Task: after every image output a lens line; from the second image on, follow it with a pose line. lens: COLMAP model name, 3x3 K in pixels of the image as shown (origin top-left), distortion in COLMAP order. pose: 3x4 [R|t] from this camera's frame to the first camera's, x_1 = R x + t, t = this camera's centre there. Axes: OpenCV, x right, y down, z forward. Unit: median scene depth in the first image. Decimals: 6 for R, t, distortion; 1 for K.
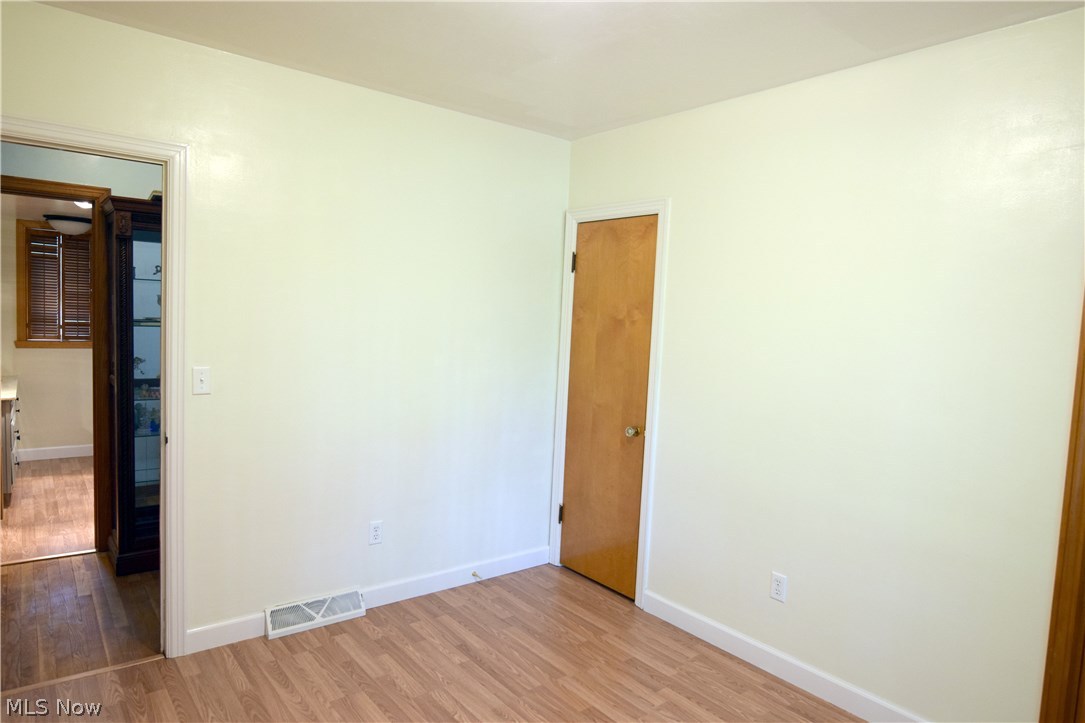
lens RADIAL K [[656.9, 0, 548.3], [0, 656.9, 363.6], [0, 0, 1]] dist [-0.015899, 0.000417]
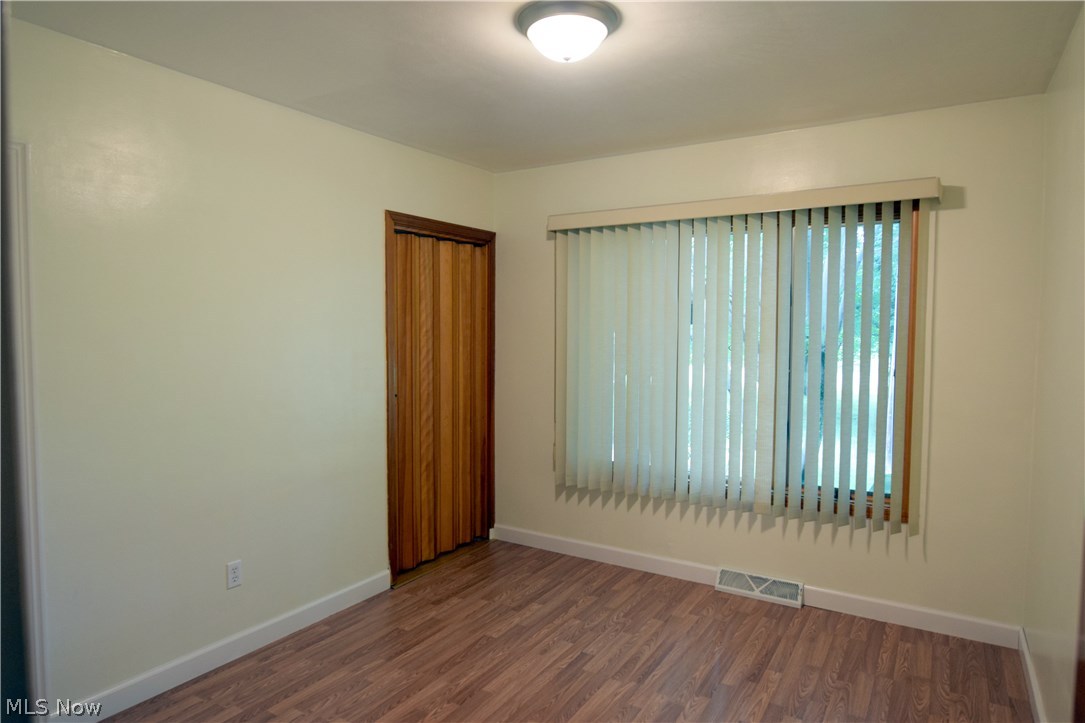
lens RADIAL K [[656.9, 0, 547.1], [0, 656.9, 359.3], [0, 0, 1]] dist [-0.015899, 0.000417]
pose [[-0.342064, -0.069276, 0.937120, -0.812284], [0.070132, 0.992615, 0.098977, -0.072817], [-0.937056, 0.099579, -0.334679, 0.882669]]
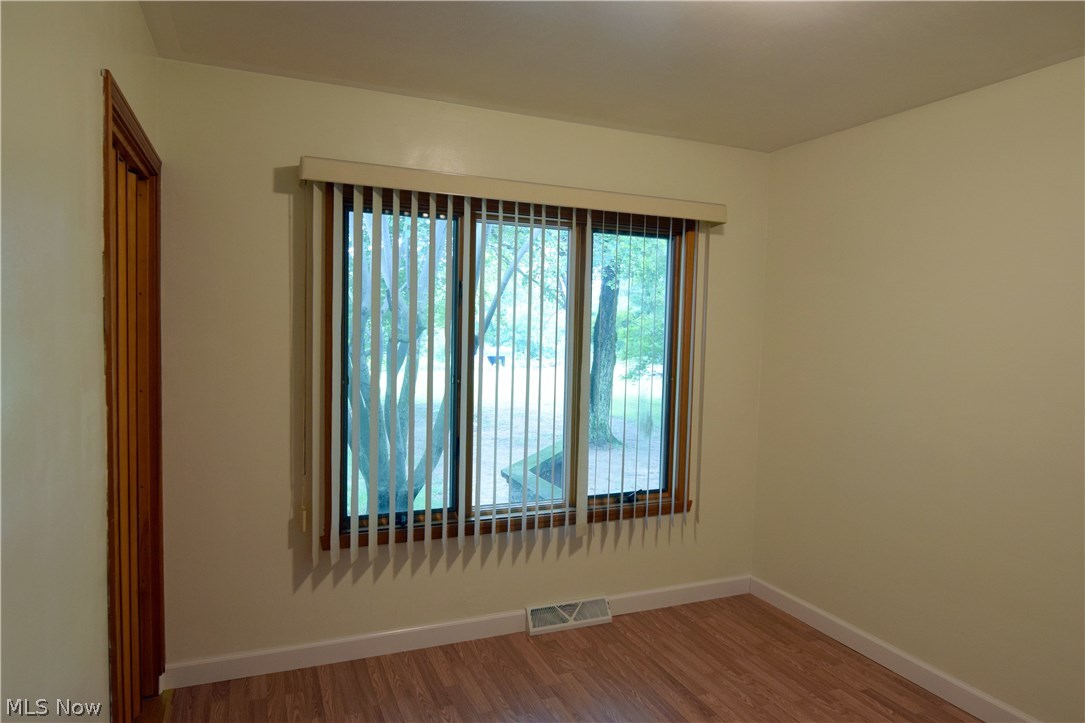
lens RADIAL K [[656.9, 0, 540.9], [0, 656.9, 361.6], [0, 0, 1]] dist [-0.015899, 0.000417]
pose [[-0.963908, -0.065304, 0.258103, -0.313456], [-0.027637, 0.988757, 0.146957, -0.090771], [-0.264798, 0.134519, -0.954875, 1.077524]]
